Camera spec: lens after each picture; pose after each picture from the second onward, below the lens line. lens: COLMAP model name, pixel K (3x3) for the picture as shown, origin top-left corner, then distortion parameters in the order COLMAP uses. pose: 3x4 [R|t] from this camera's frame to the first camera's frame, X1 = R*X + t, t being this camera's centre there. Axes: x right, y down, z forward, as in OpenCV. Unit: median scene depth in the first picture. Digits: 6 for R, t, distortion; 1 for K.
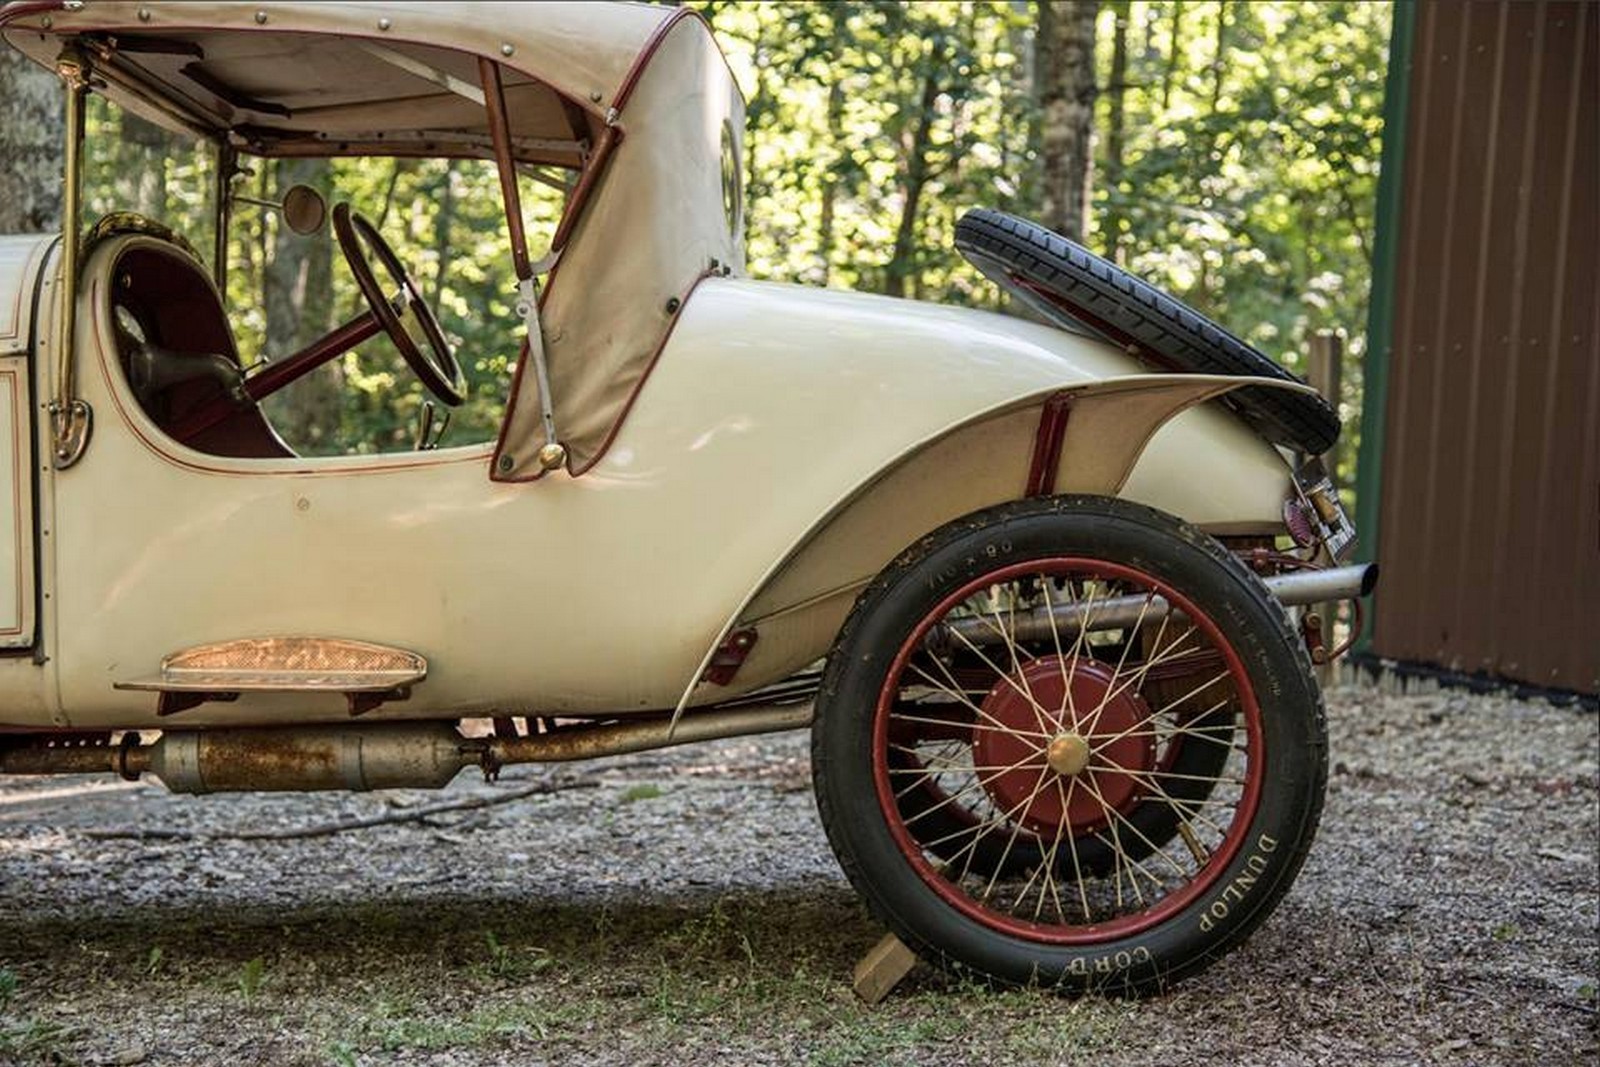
lens RADIAL K [[2706.3, 0, 803.5], [0, 2706.3, 549.9], [0, 0, 1]] dist [0.319397, 0.241590]
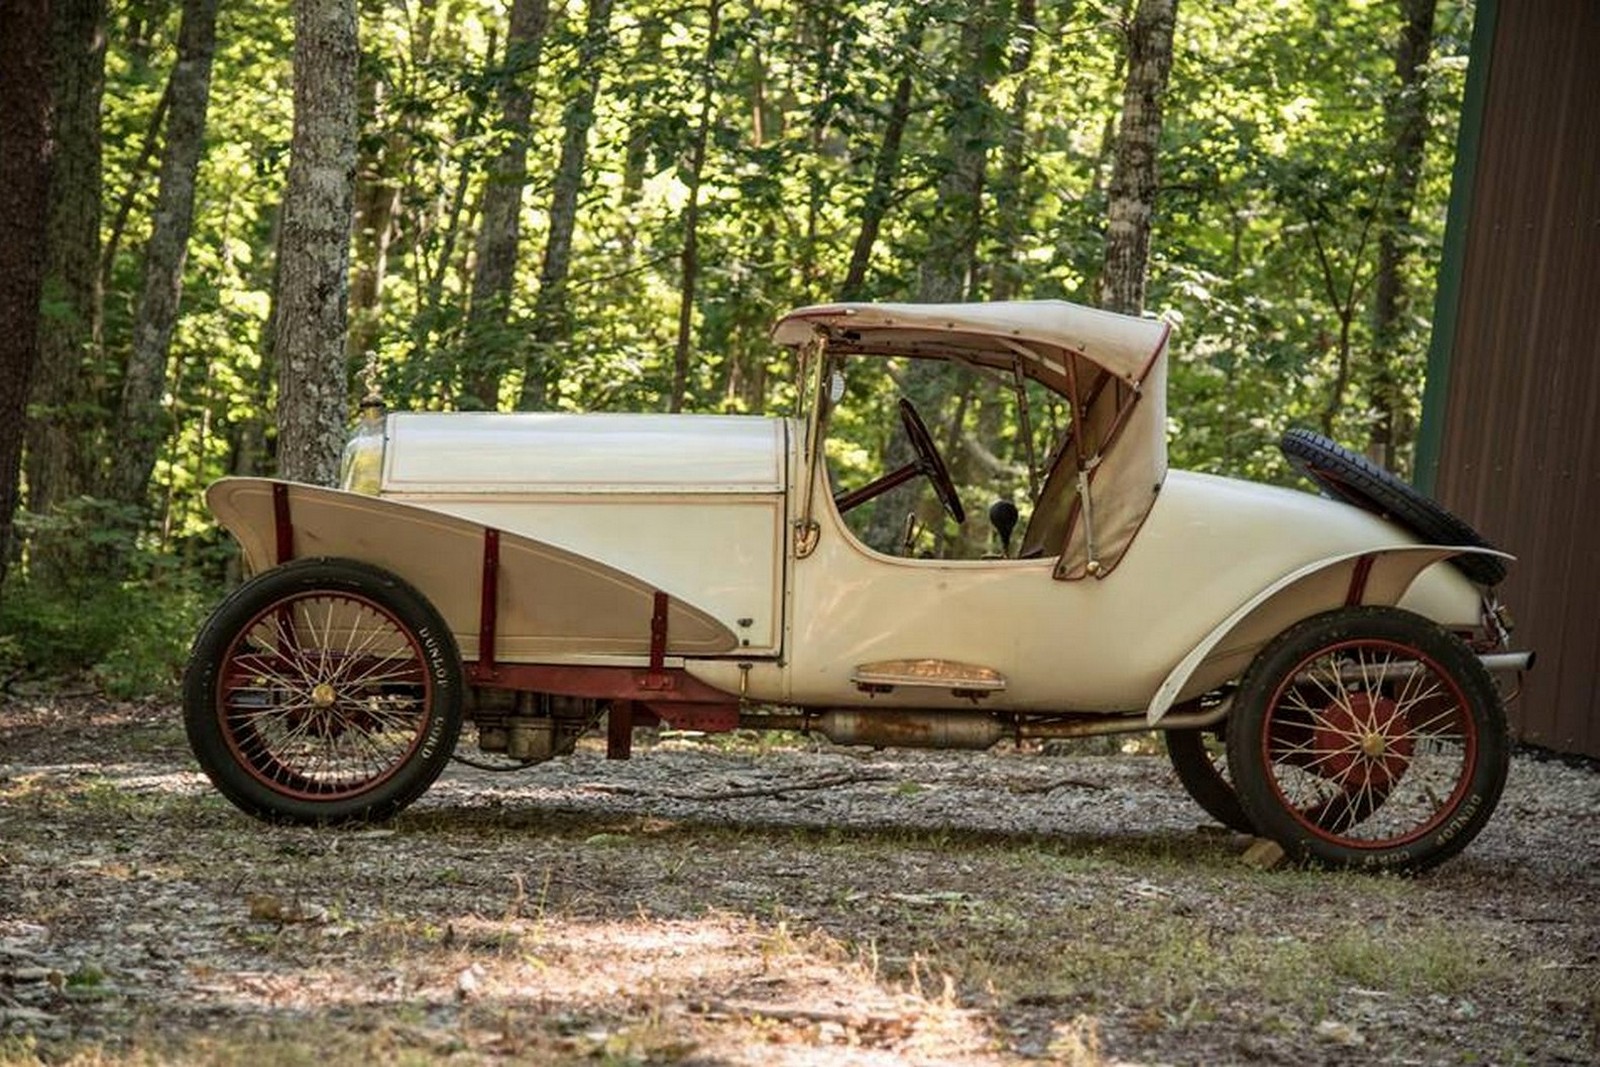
lens RADIAL K [[4247.6, 0, 799.9], [0, 4247.6, 560.9], [0, 0, 1]] dist [0.745036, 0.960059]
pose [[0.991021, 0.055347, 0.121717, -0.628094], [-0.054979, 0.998467, -0.006385, -0.010256], [-0.121883, -0.000364, 0.992544, -1.797554]]
